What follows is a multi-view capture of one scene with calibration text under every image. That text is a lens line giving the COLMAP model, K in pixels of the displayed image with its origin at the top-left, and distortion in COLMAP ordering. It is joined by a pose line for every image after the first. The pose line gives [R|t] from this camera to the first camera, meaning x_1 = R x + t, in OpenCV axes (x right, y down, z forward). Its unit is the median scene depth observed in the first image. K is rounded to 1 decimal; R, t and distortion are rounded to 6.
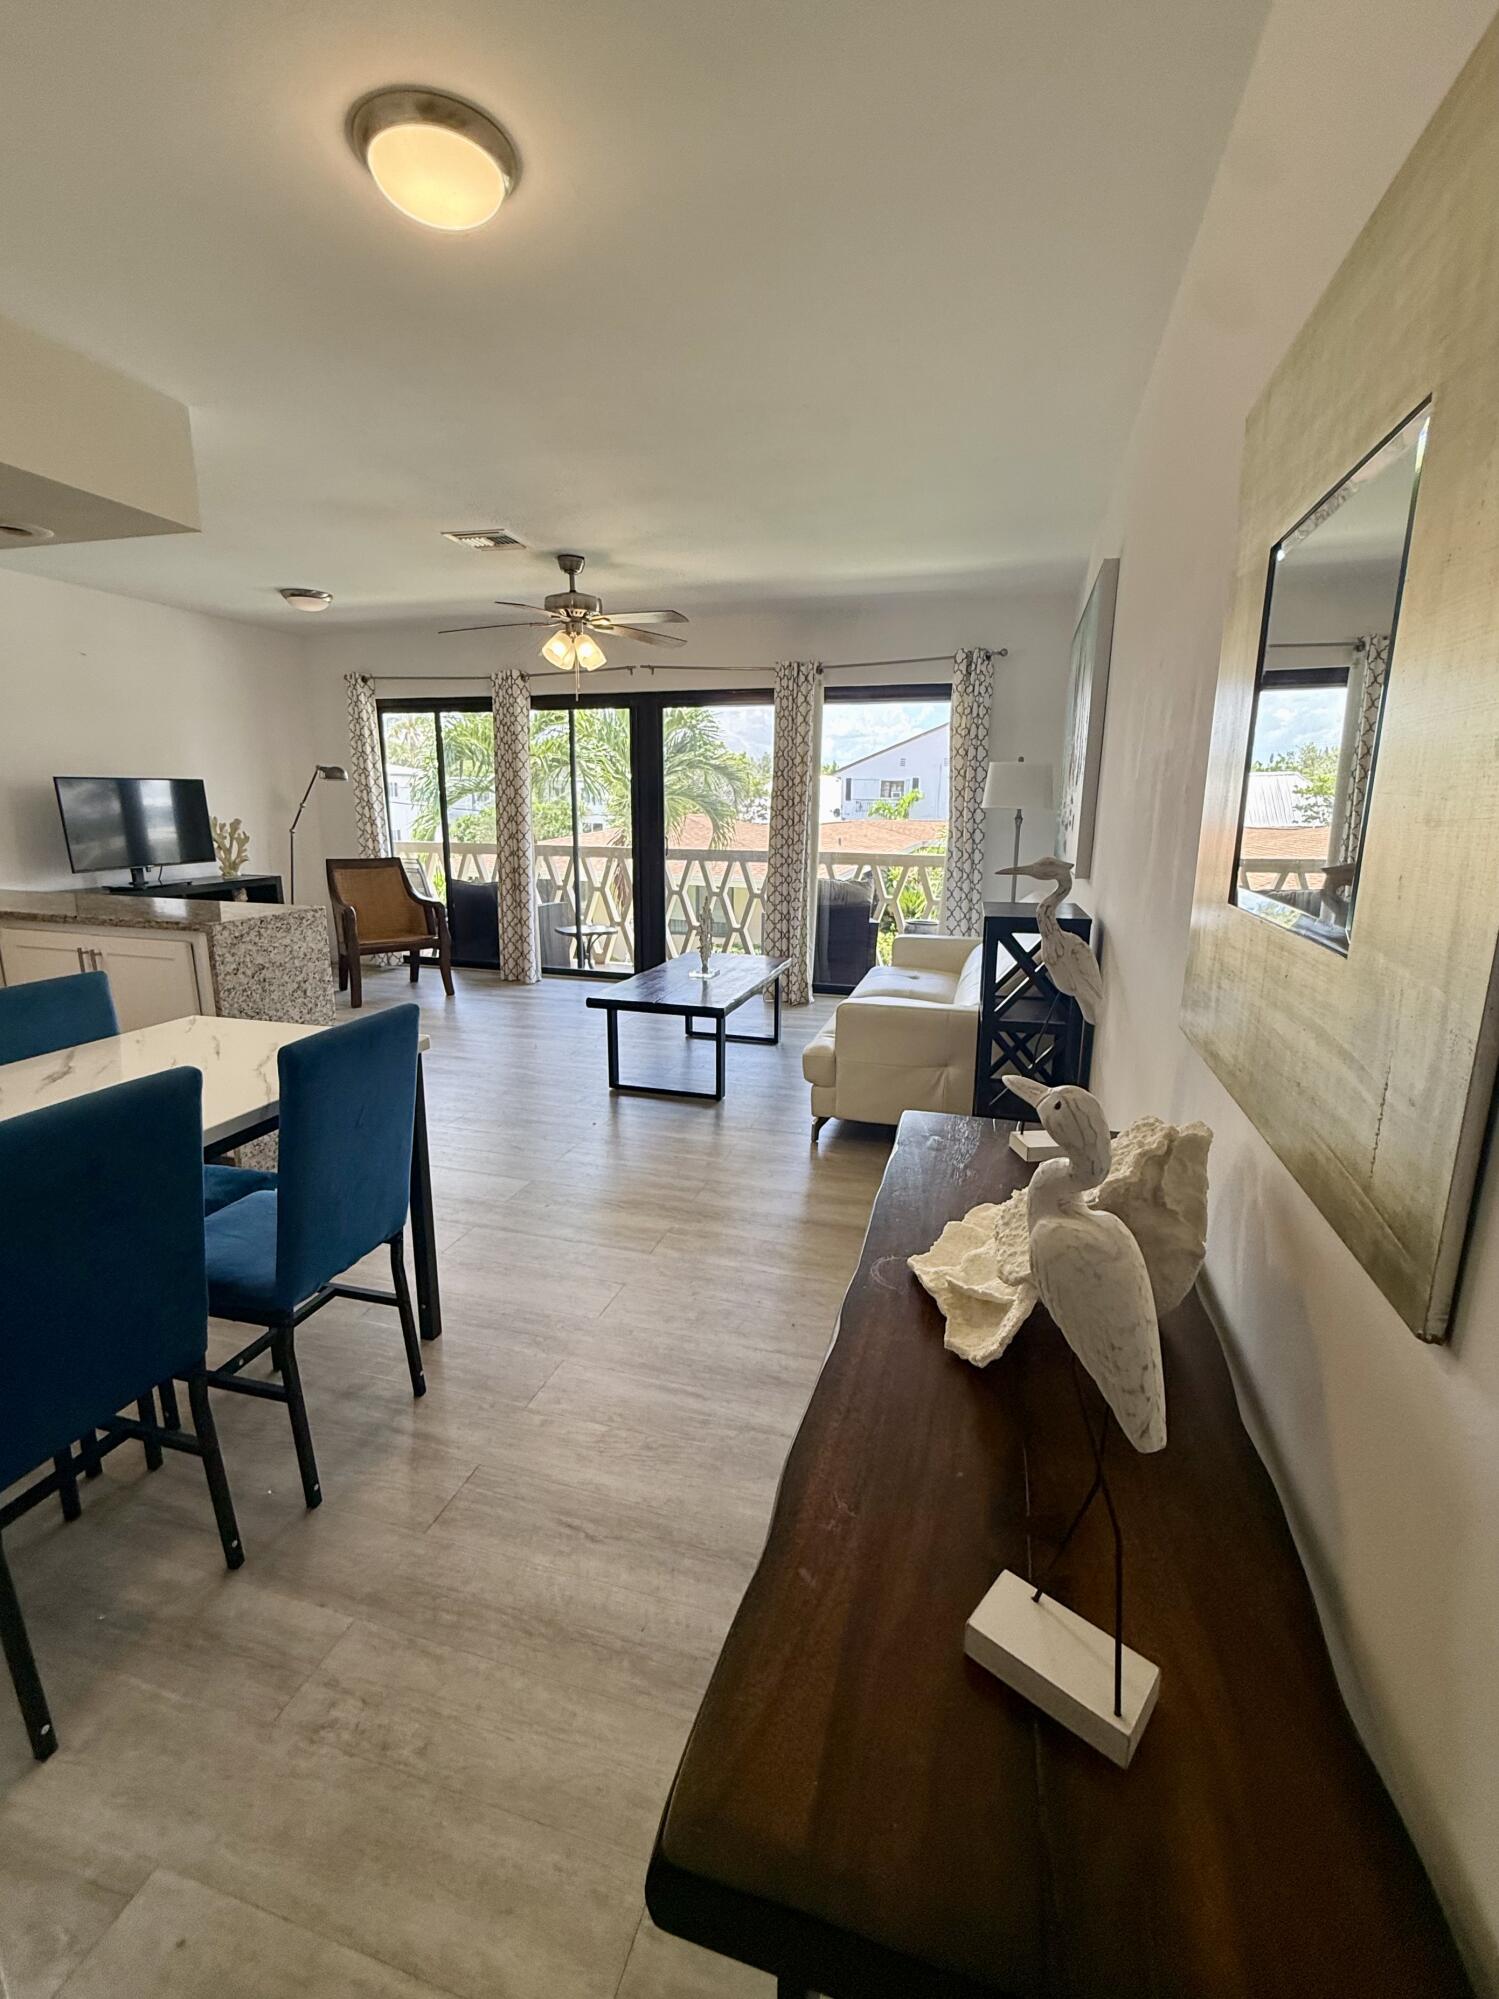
lens RADIAL K [[869.8, 0, 746.9], [0, 869.8, 993.5], [0, 0, 1]] dist [0.001367, -0.000045]
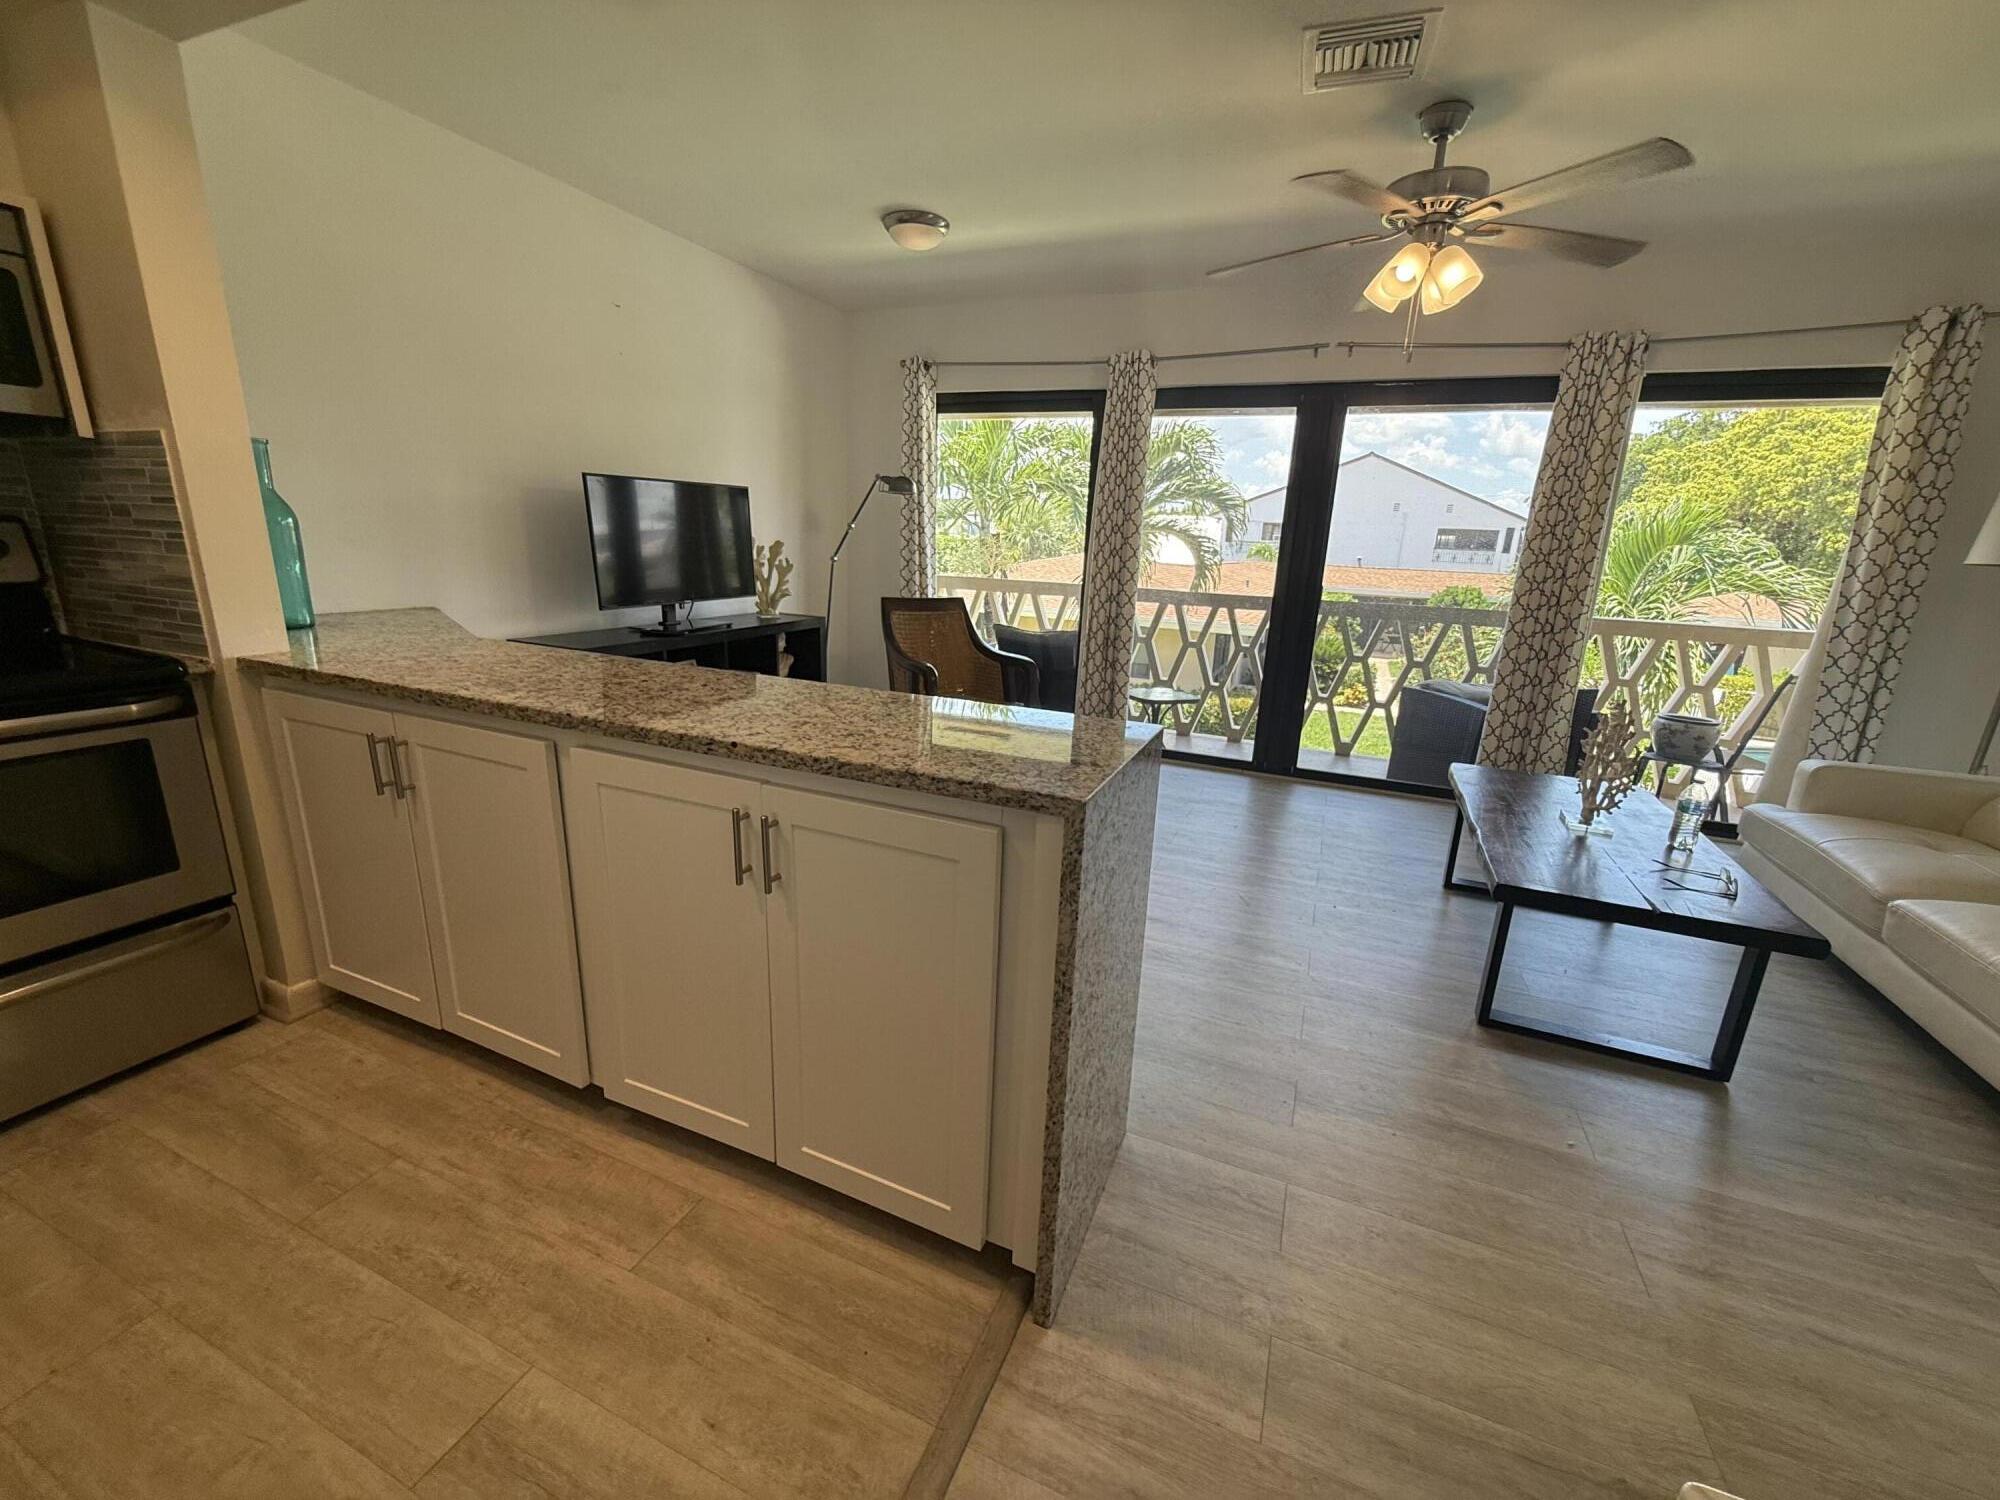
lens RADIAL K [[799.3, 0, 1005.5], [0, 799.3, 748.1], [0, 0, 1]] dist [0.000668, 0.000031]
pose [[0.993420, 0.059333, -0.097963, -0.302296], [-0.055343, 0.997543, 0.042962, -0.058116], [0.100272, -0.037258, 0.994262, 0.304781]]
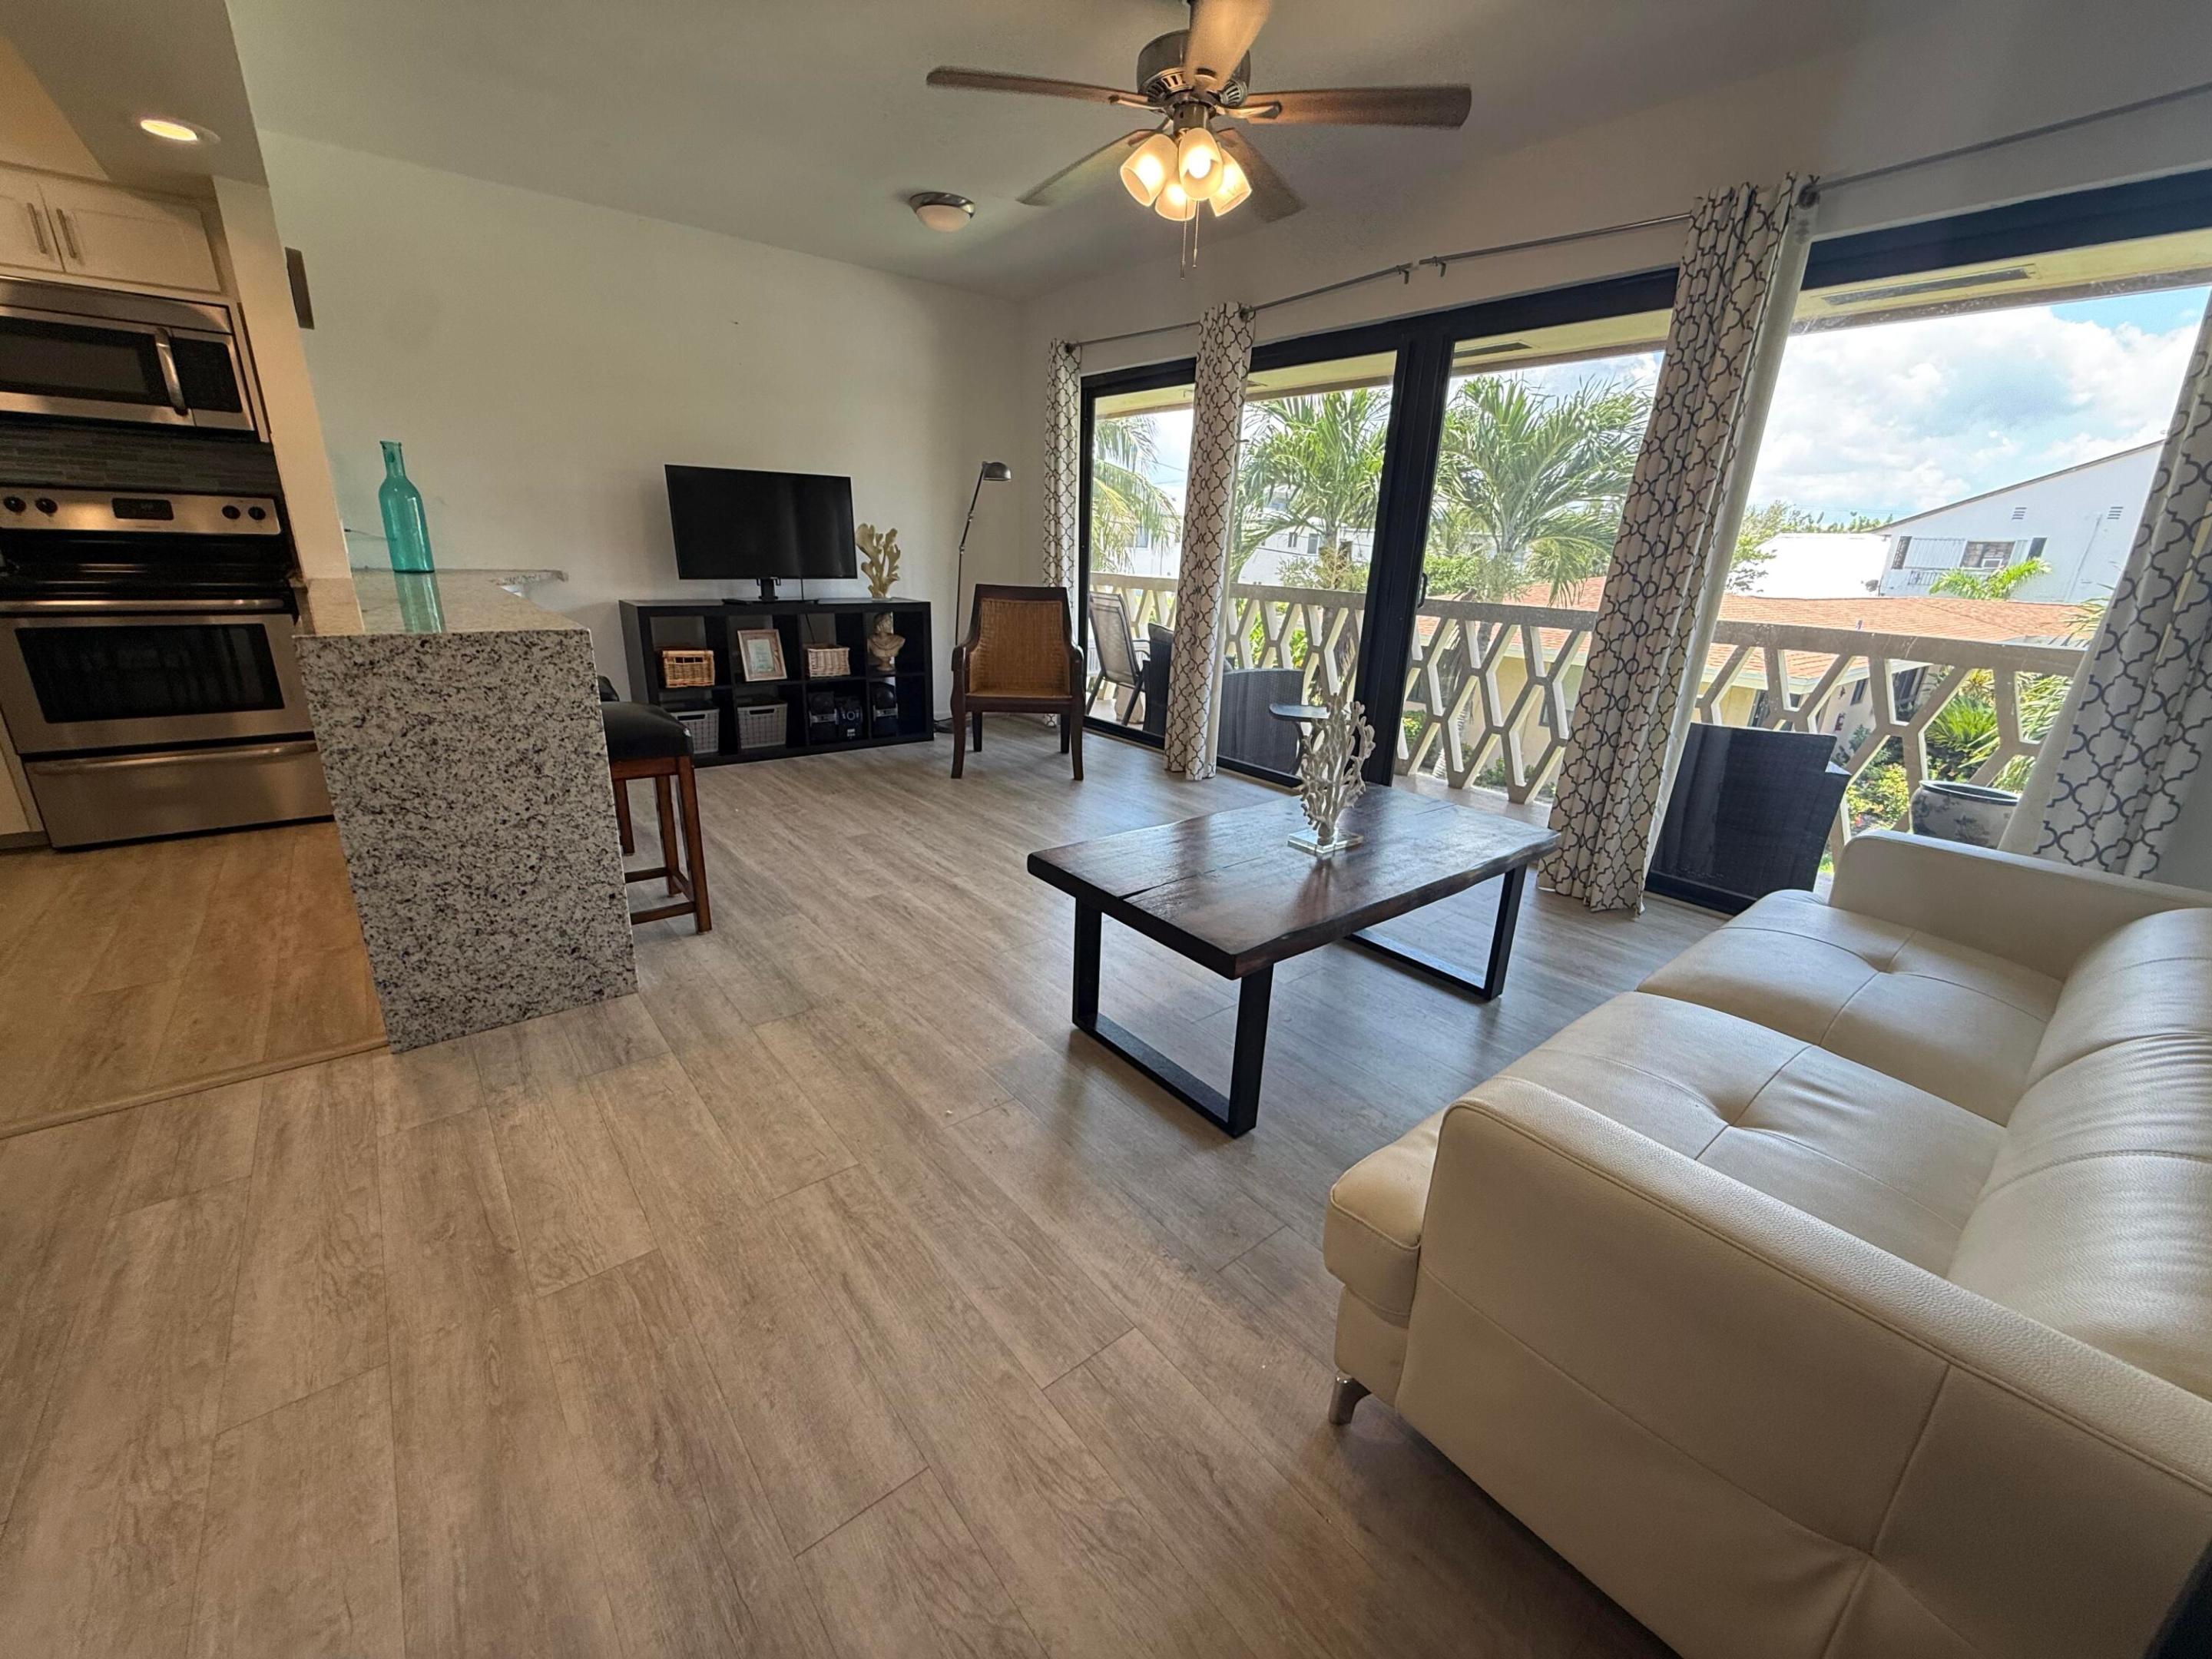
lens RADIAL K [[884.0, 0, 1100.6], [0, 884.0, 830.4], [0, 0, 1]] dist [0.000668, 0.000031]
pose [[0.822502, 0.196397, -0.533778, 0.084014], [-0.152744, 0.980288, 0.125322, -0.053784], [0.547868, -0.021546, 0.836287, 0.390983]]
